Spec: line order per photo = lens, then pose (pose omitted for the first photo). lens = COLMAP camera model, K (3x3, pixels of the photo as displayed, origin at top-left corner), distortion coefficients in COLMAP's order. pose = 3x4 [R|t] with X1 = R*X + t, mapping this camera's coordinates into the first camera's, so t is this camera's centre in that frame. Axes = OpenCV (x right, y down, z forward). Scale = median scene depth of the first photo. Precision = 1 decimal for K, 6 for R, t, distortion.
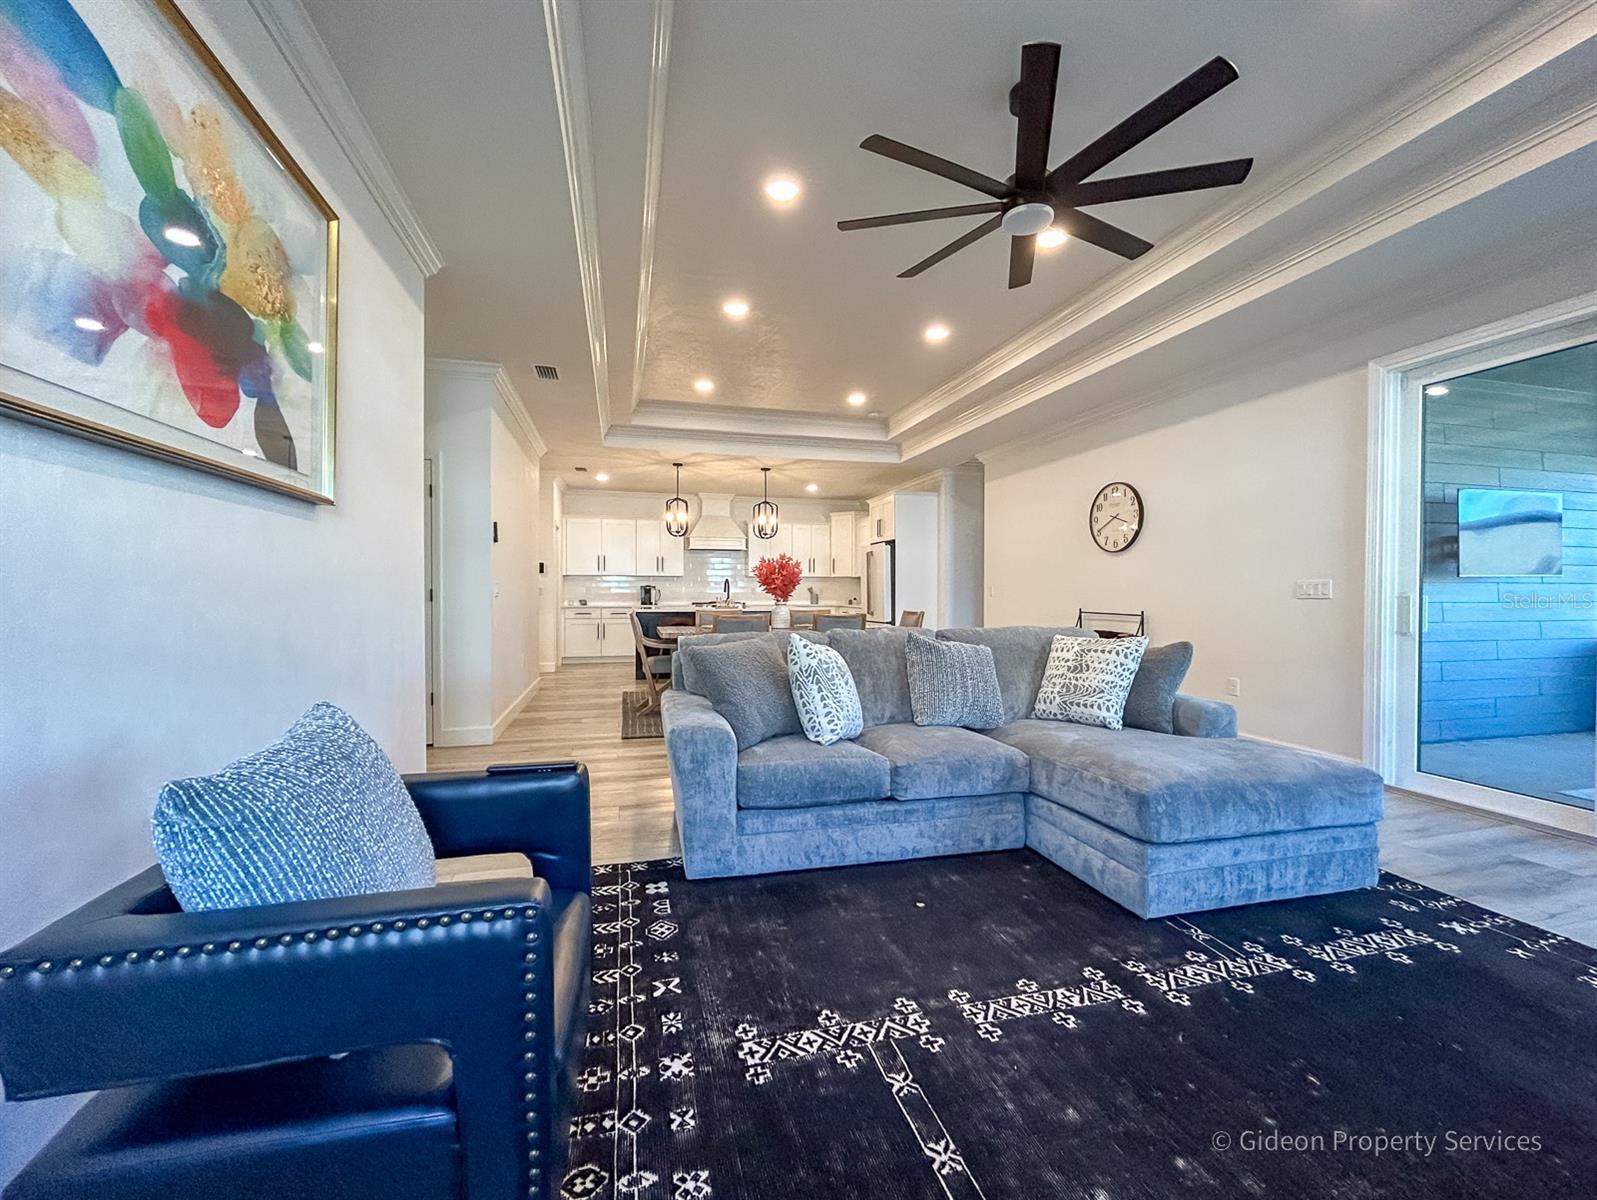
lens RADIAL K [[661.2, 0, 798.5], [0, 661.2, 600.0], [0, 0, 1]] dist [0.002992, 0.000440]
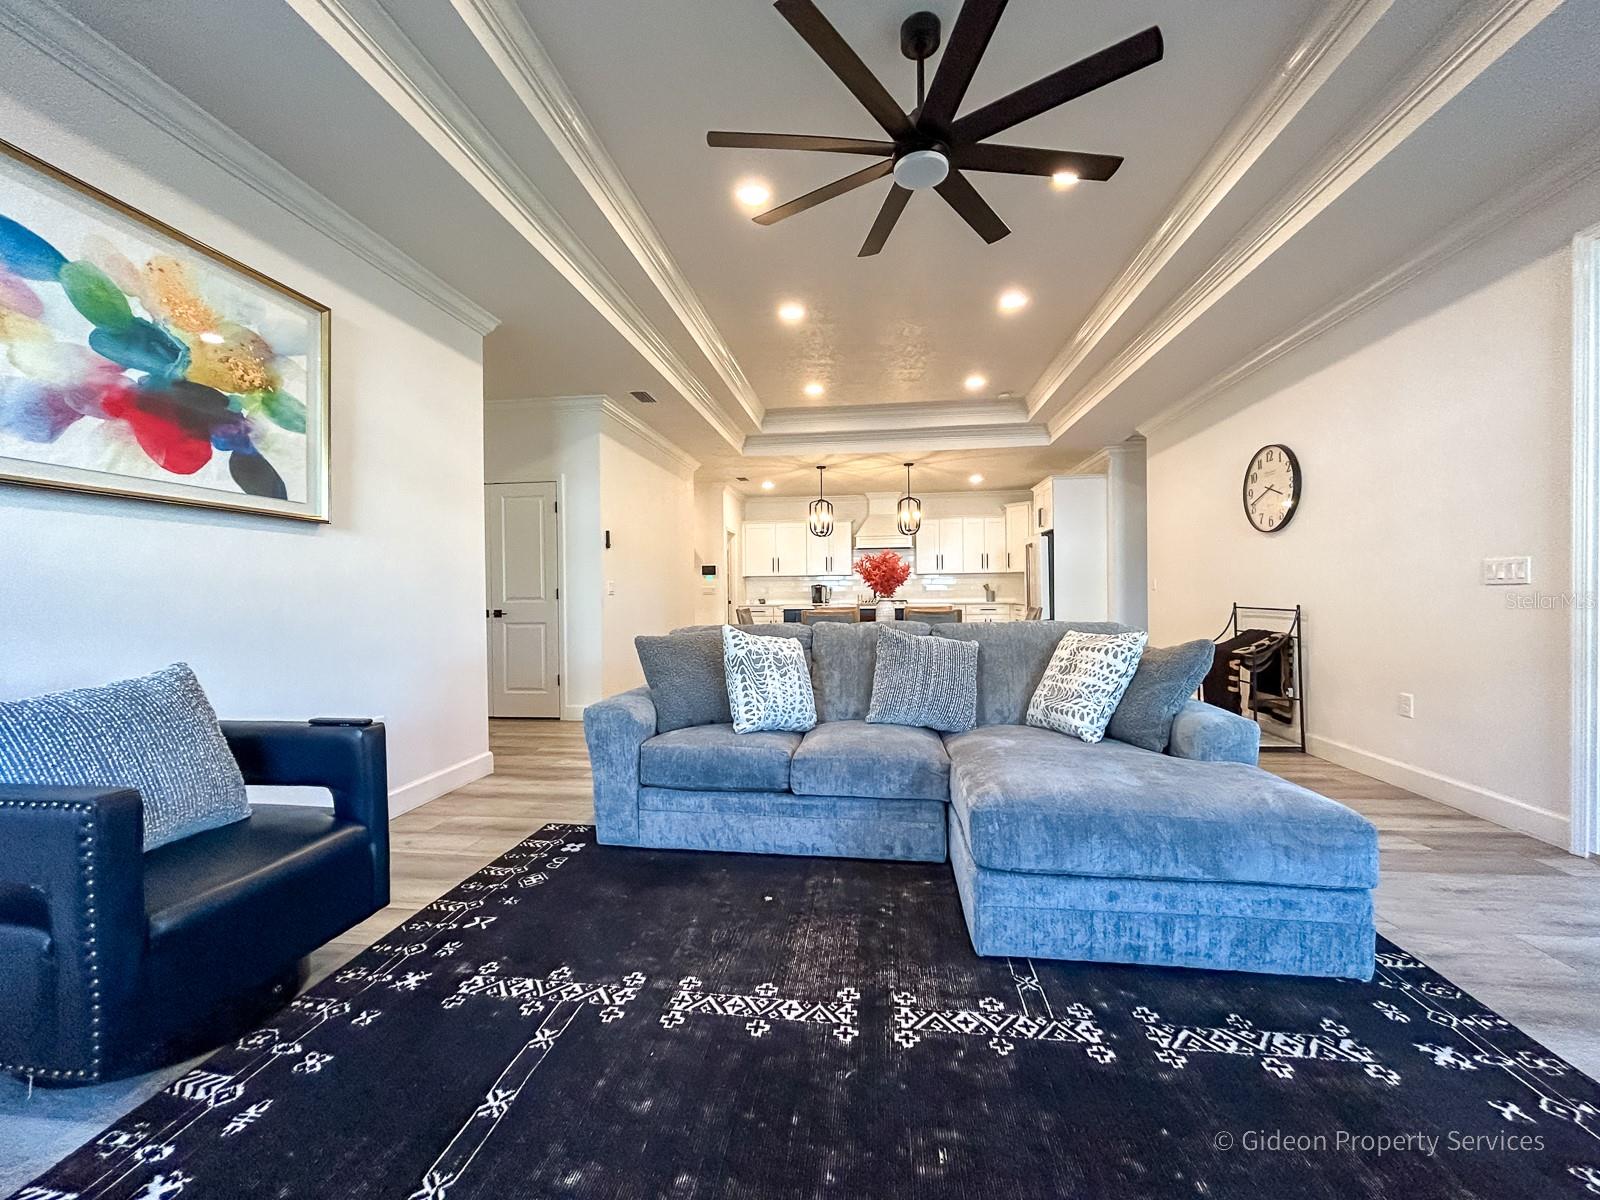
lens RADIAL K [[655.9, 0, 795.0], [0, 655.9, 601.2], [0, 0, 1]] dist [0.000873, 0.000252]
pose [[0.925493, -0.006939, -0.378701, 0.548149], [0.007300, 0.999973, -0.000482, 0.017517], [0.378695, -0.002319, 0.925519, 0.104192]]
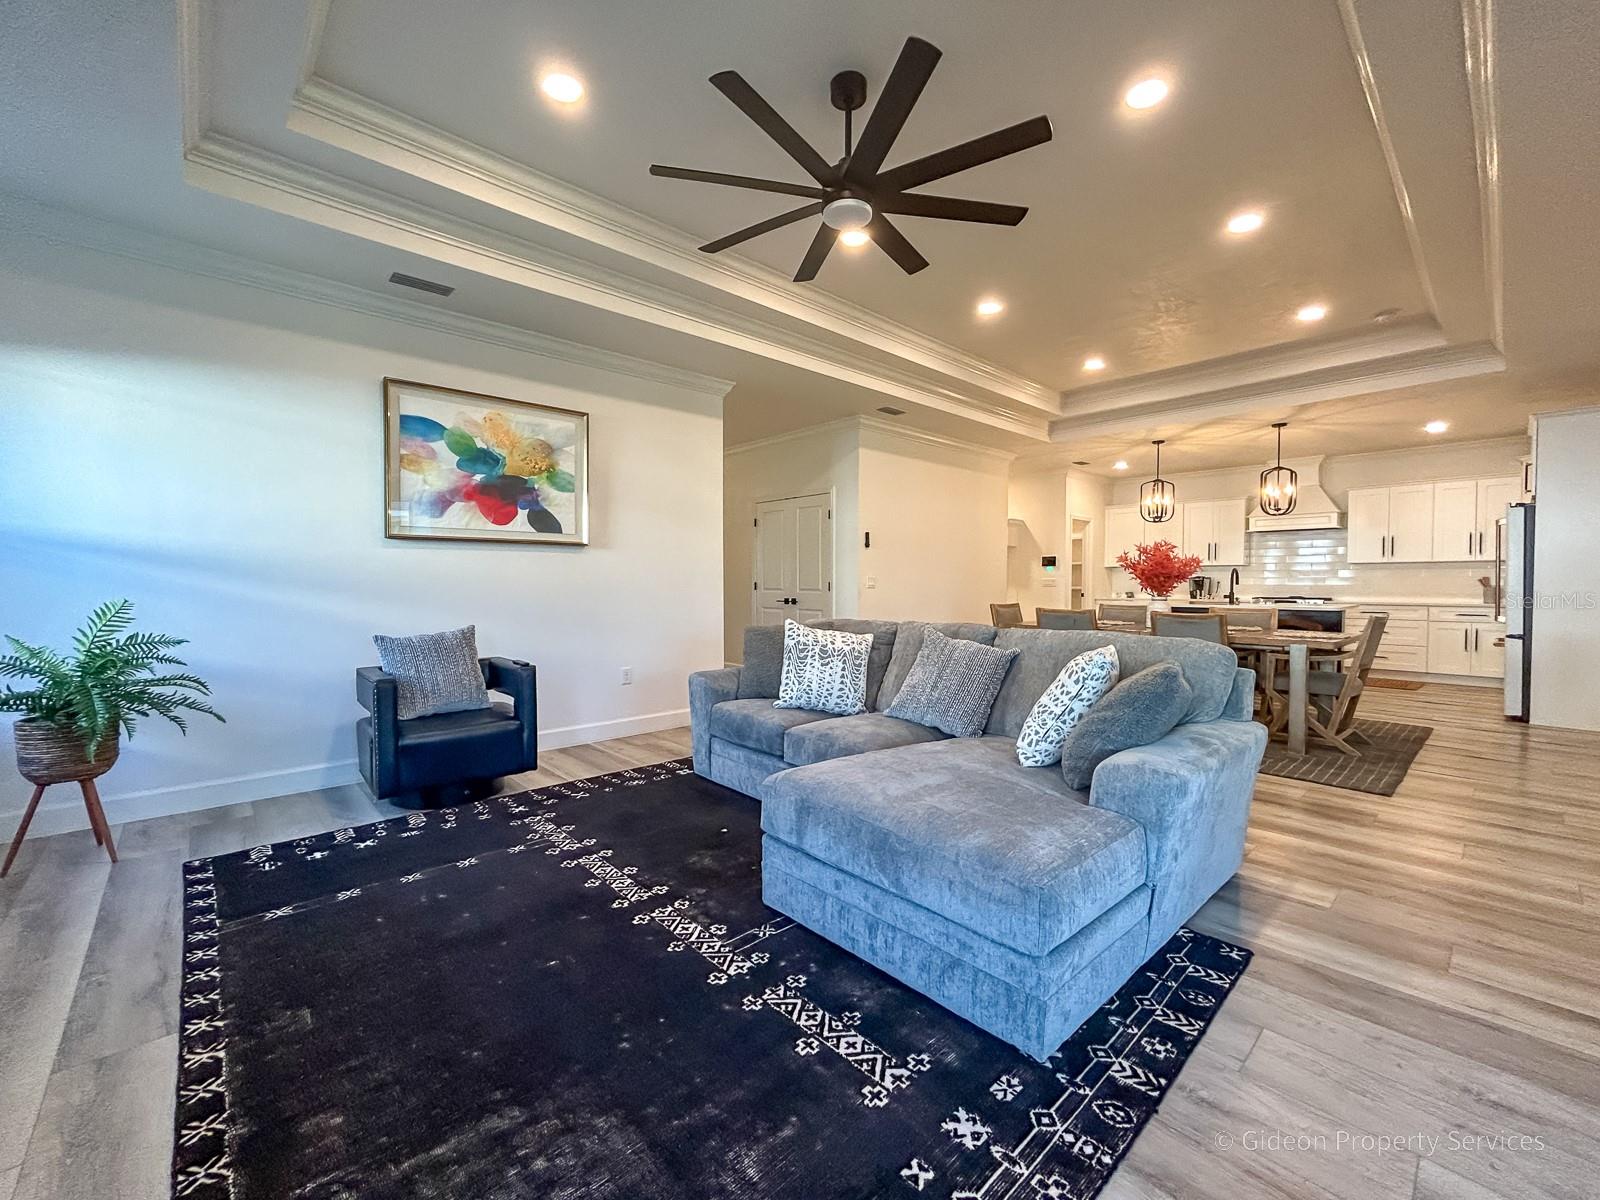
lens RADIAL K [[655.9, 0, 795.0], [0, 655.9, 601.2], [0, 0, 1]] dist [0.000873, 0.000252]
pose [[0.461546, 0.025614, -0.886746, 1.259684], [-0.011070, 0.999672, 0.023115, -0.013692], [0.887047, -0.000853, 0.461678, 0.493754]]
